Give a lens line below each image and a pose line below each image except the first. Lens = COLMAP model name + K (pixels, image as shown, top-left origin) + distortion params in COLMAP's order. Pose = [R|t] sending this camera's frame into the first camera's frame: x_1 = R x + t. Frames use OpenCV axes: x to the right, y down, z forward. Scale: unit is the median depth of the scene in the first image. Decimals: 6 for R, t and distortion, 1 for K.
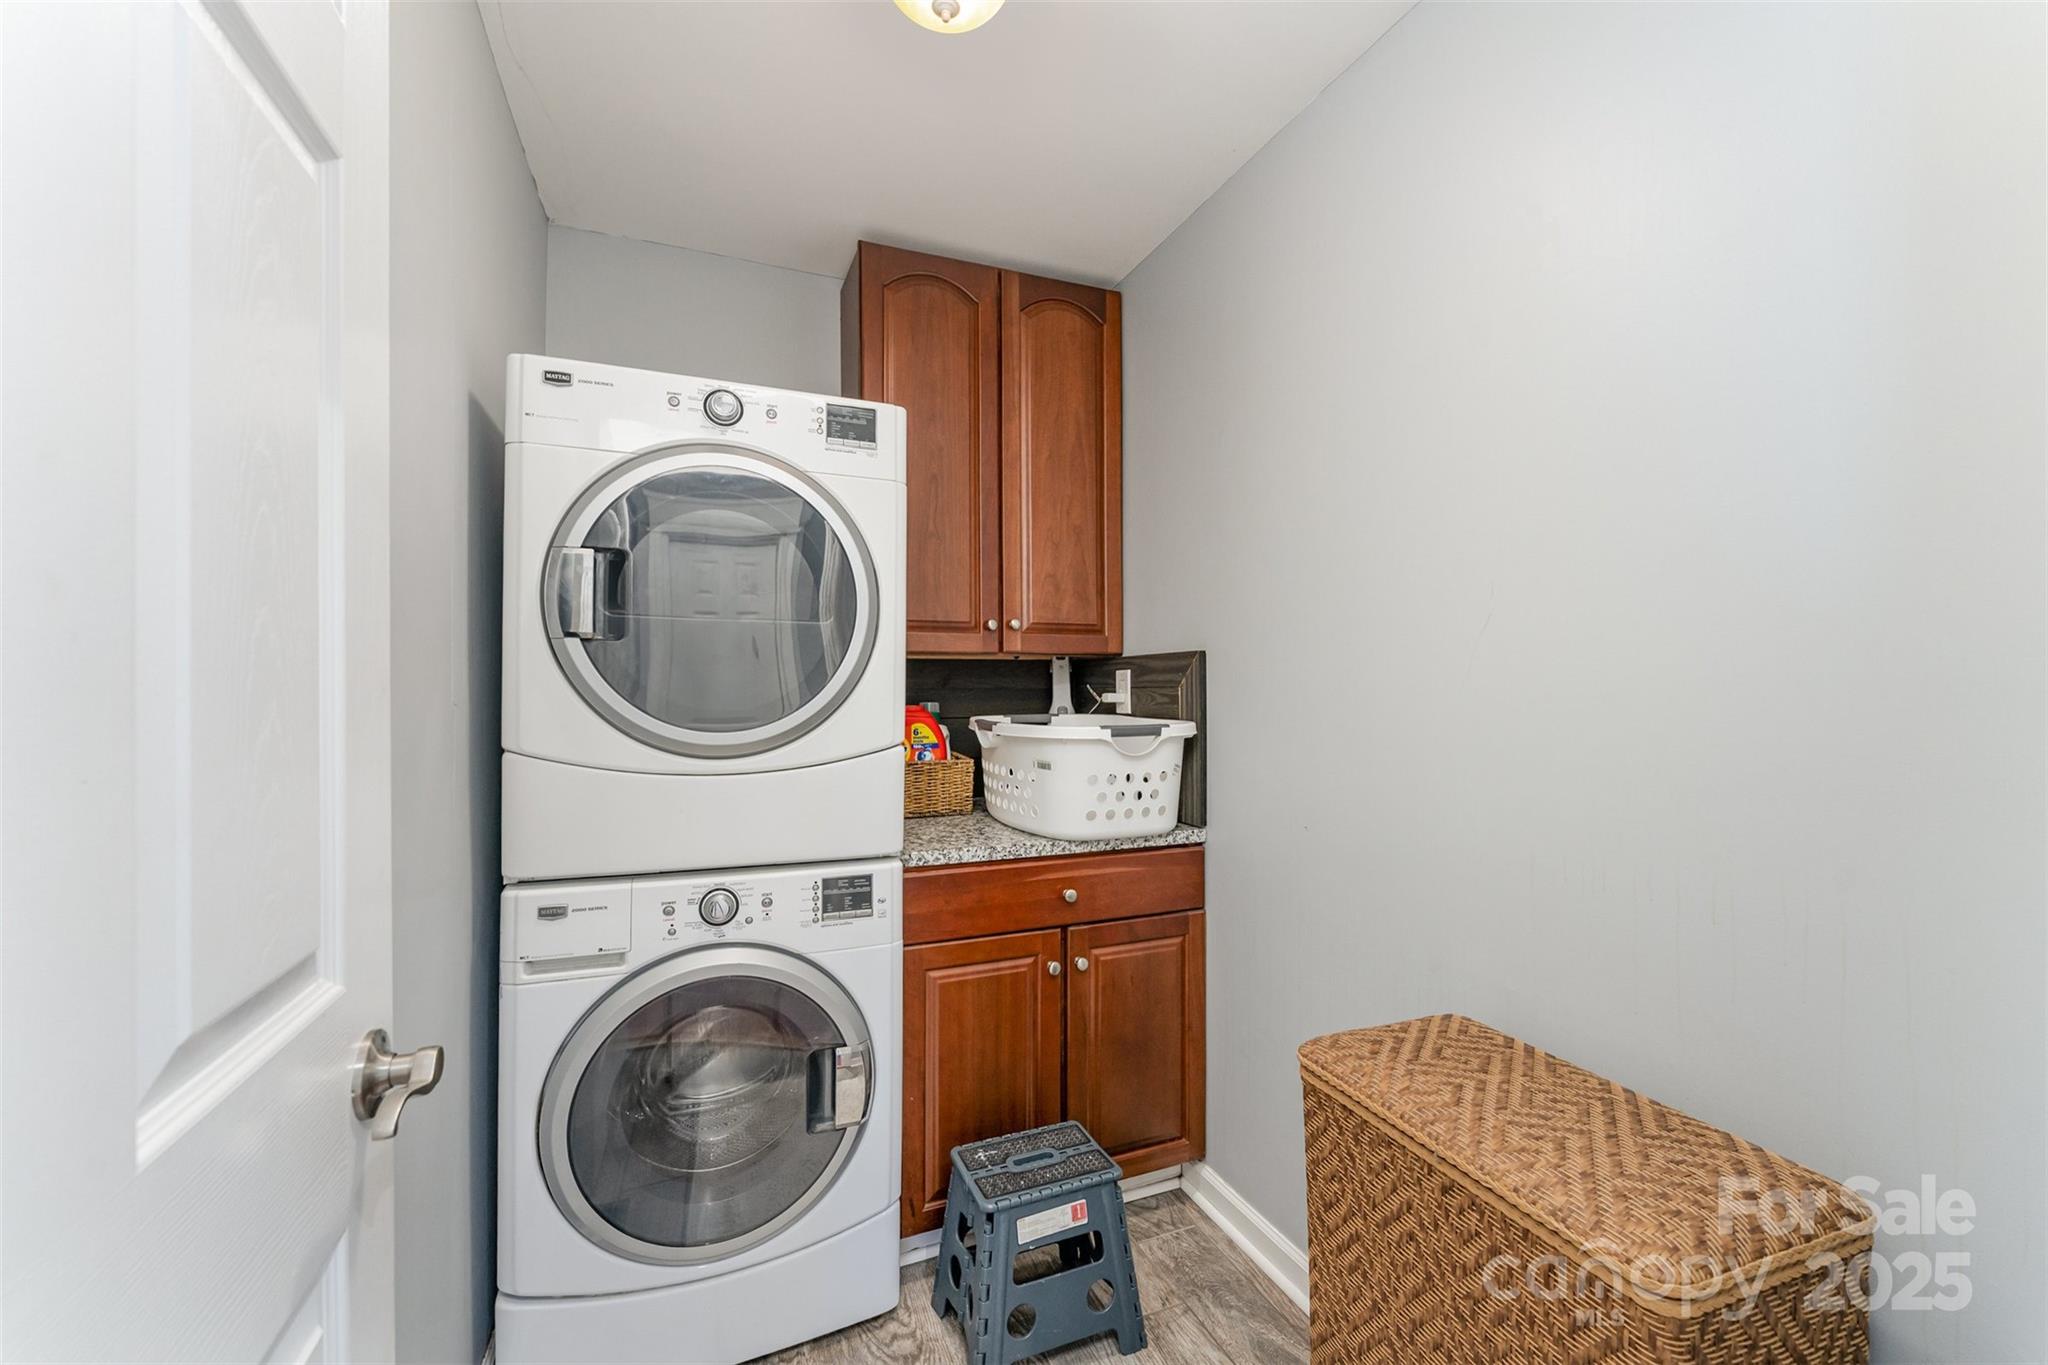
lens RADIAL K [[840.1, 0, 1025.8], [0, 840.1, 682.6], [0, 0, 1]] dist [0.001593, 0.000036]
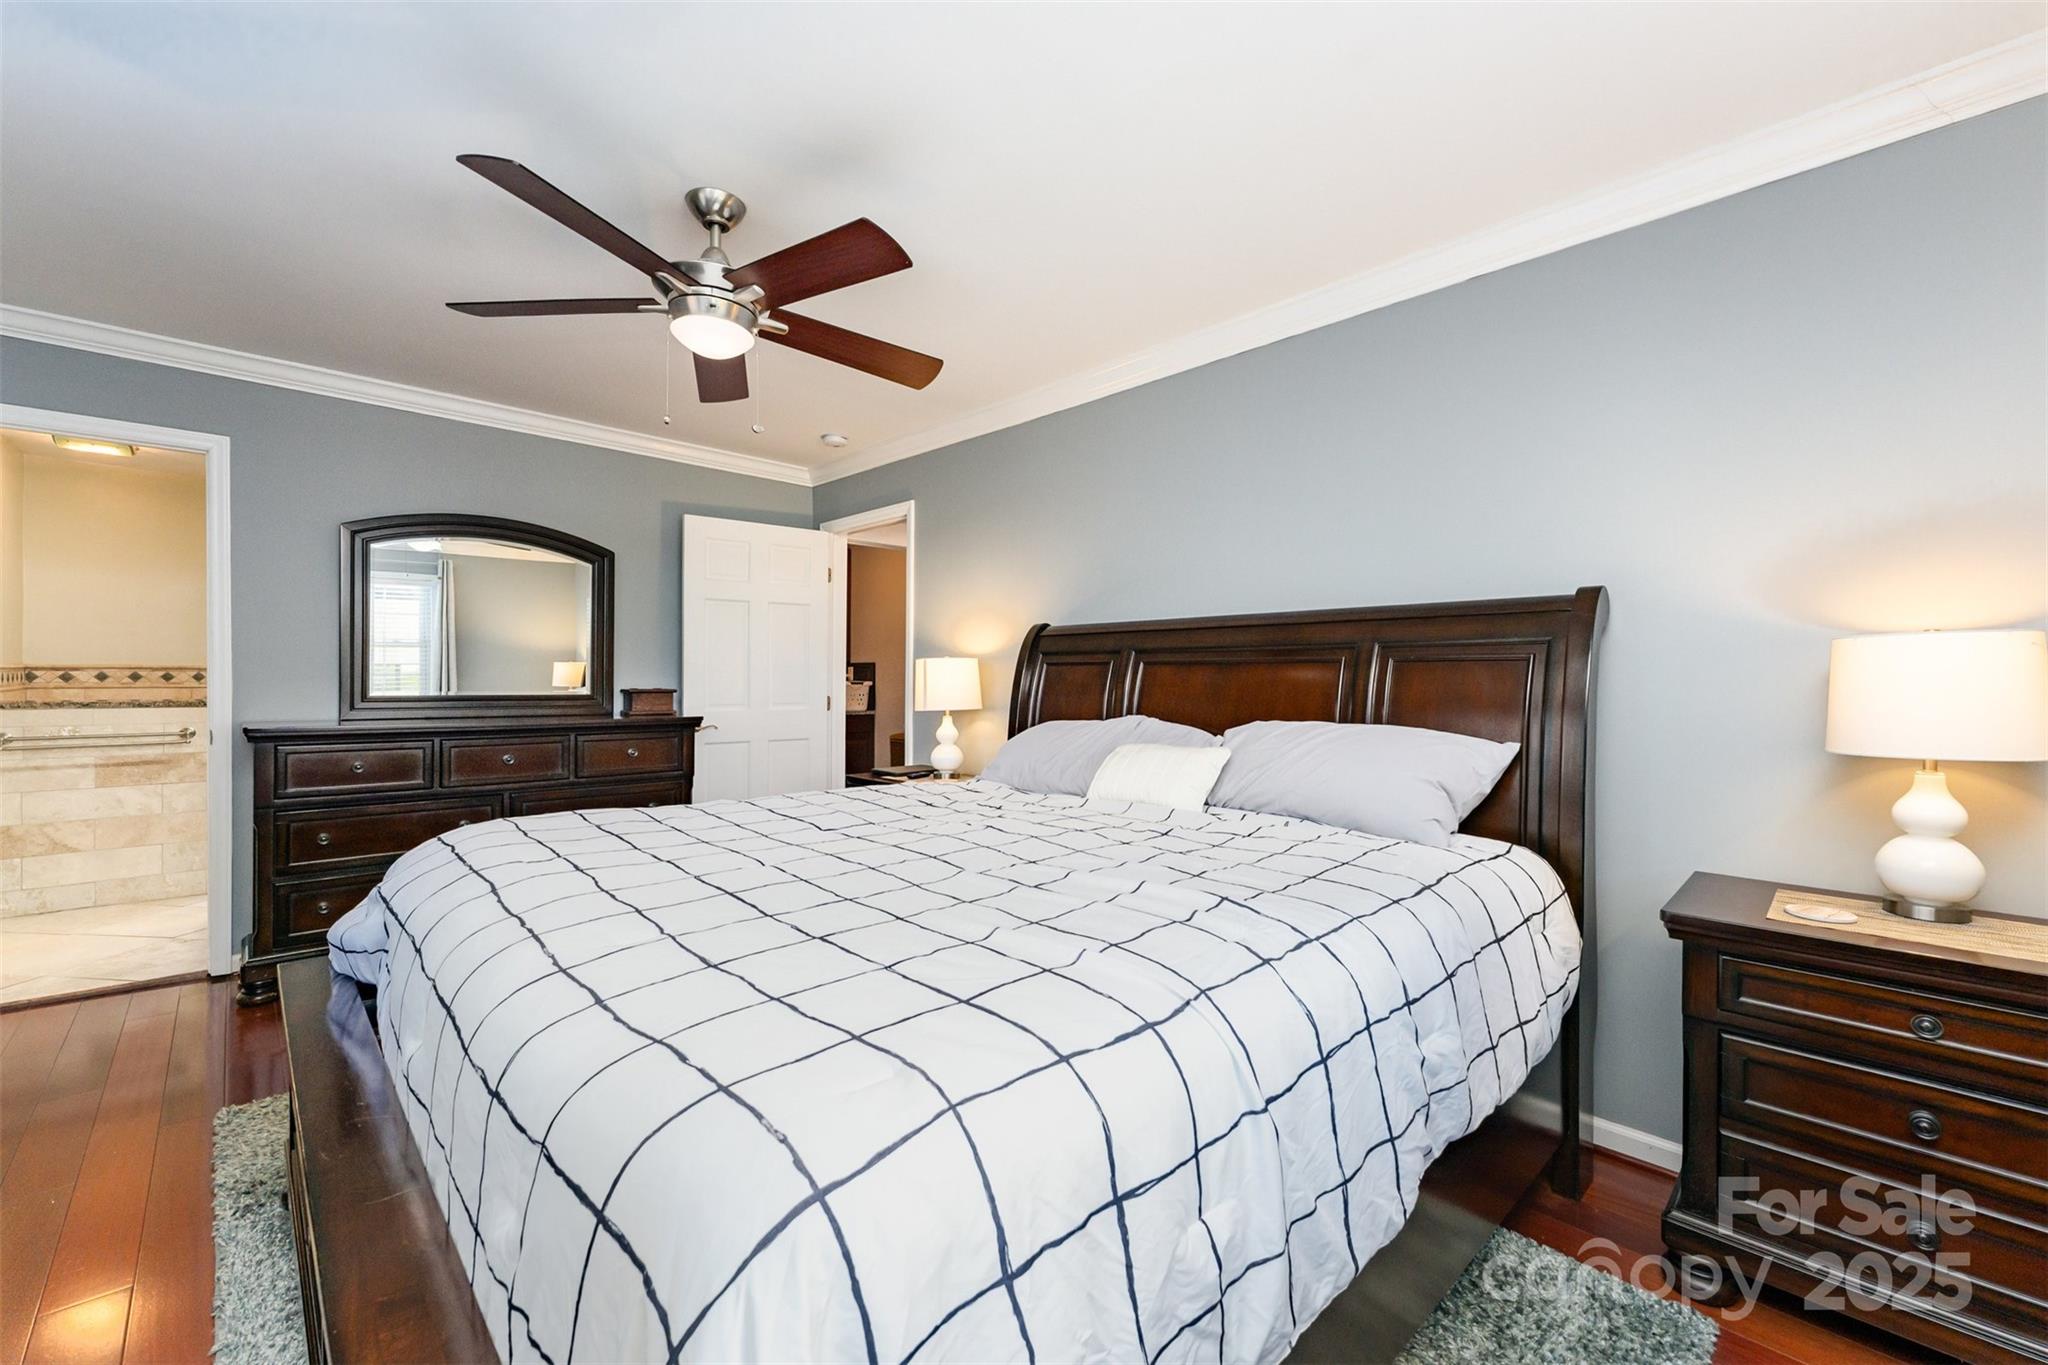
lens RADIAL K [[840.1, 0, 1026.6], [0, 840.1, 682.1], [0, 0, 1]] dist [0.001593, 0.000036]
pose [[0.929725, 0.004669, 0.368224, -0.501810], [-0.009368, 0.999896, 0.010977, 0.003823], [-0.368134, -0.013655, 0.929672, -2.550460]]
